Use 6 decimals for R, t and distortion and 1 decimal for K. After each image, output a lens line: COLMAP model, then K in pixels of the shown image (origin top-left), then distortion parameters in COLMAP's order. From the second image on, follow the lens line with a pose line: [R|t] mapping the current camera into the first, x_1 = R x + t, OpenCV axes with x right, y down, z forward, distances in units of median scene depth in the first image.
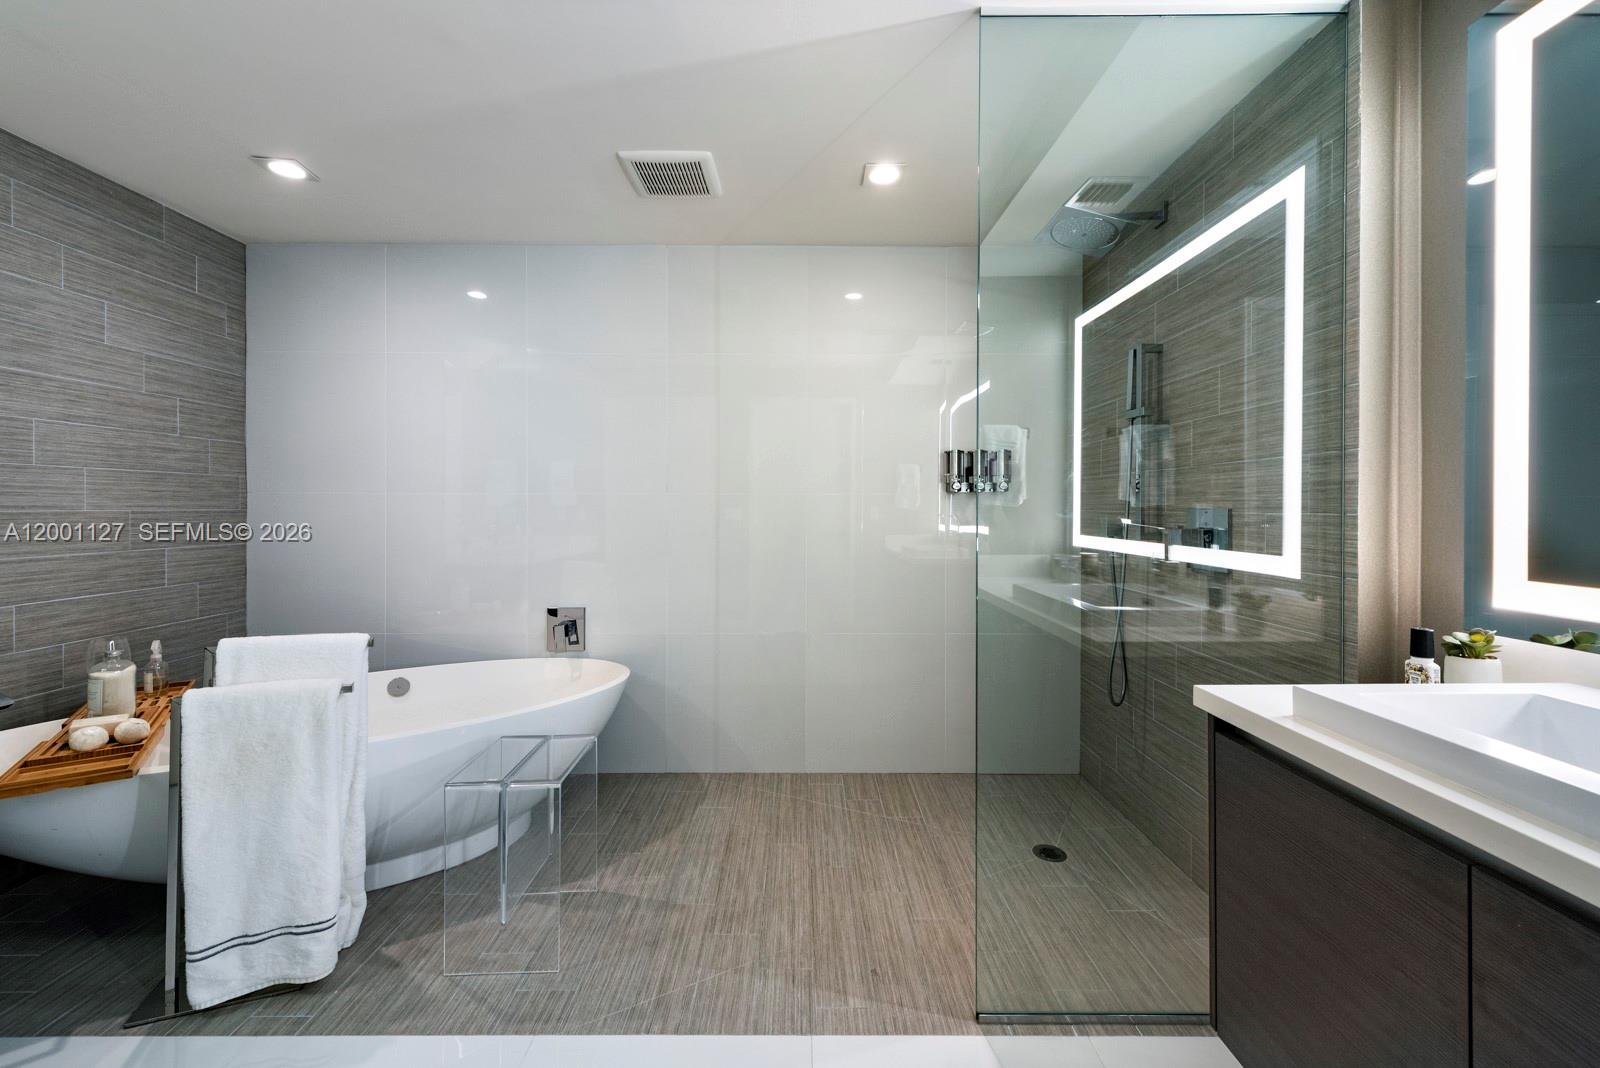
lens RADIAL K [[636.4, 0, 795.8], [0, 636.4, 527.2], [0, 0, 1]] dist [0.001669, -0.000280]
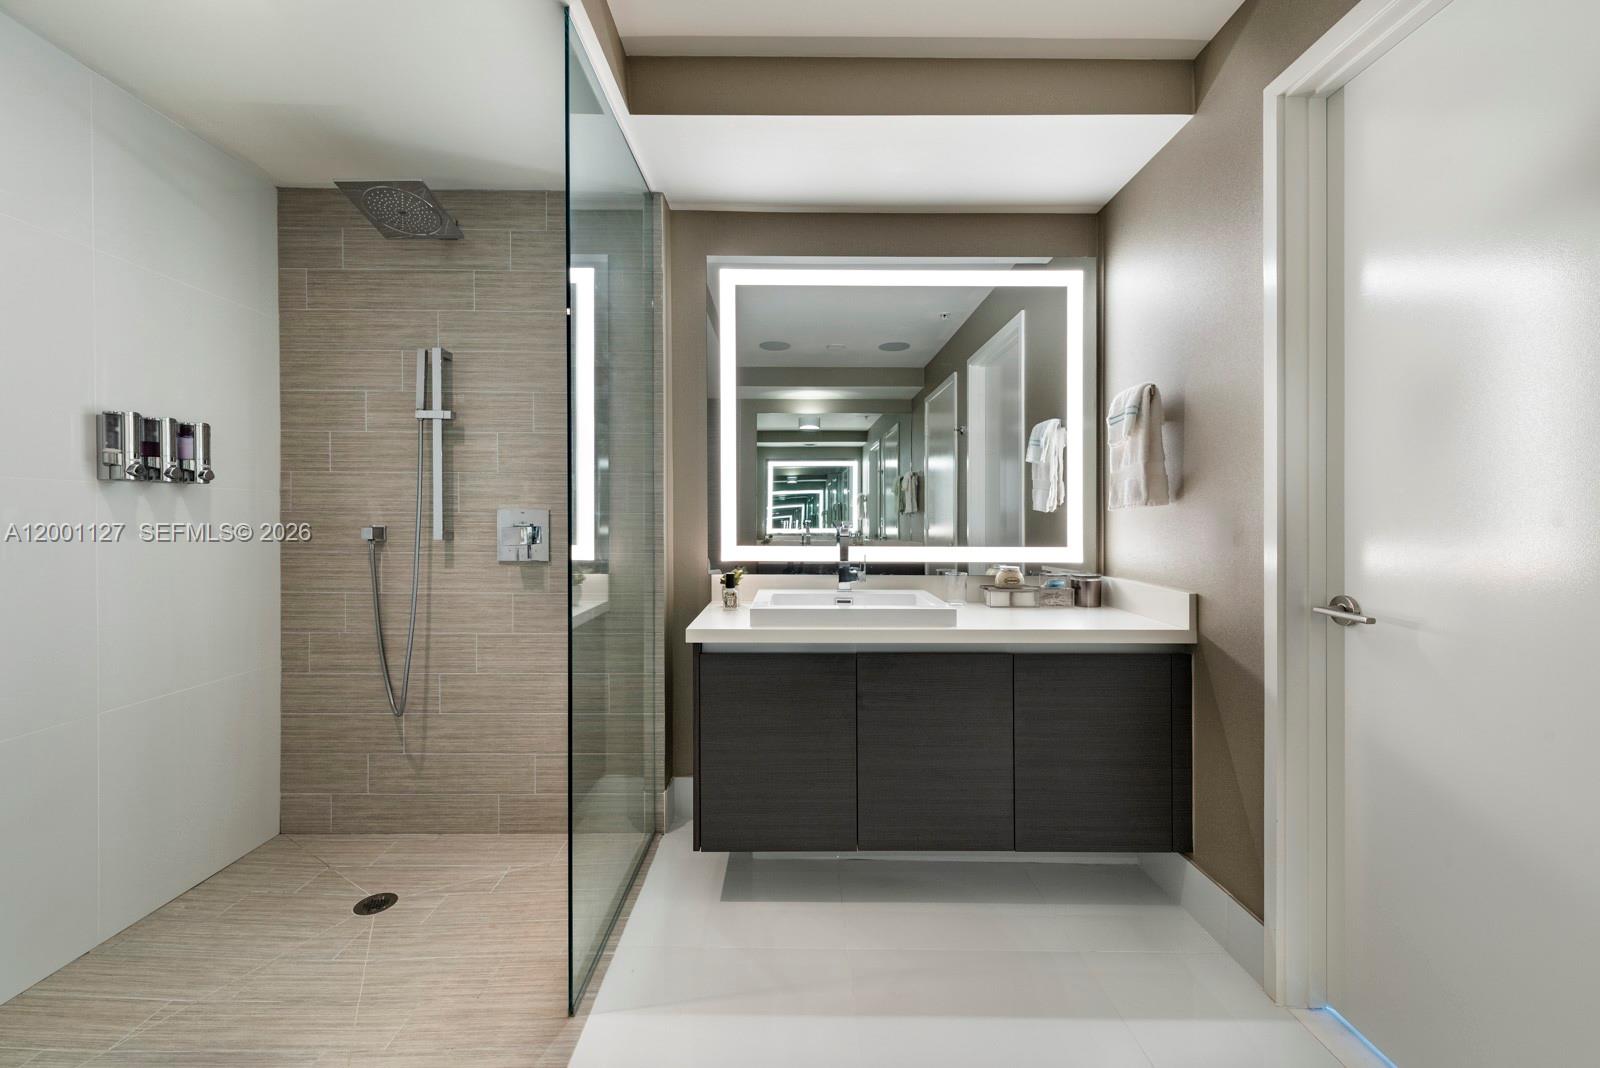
lens RADIAL K [[621.5, 0, 798.7], [0, 621.5, 541.3], [0, 0, 1]] dist [0.015793, -0.000011]
pose [[-0.002963, -0.036767, 0.999319, -0.682922], [0.027542, 0.998942, 0.036835, 0.001623], [-0.999616, 0.027632, -0.001947, 0.628542]]
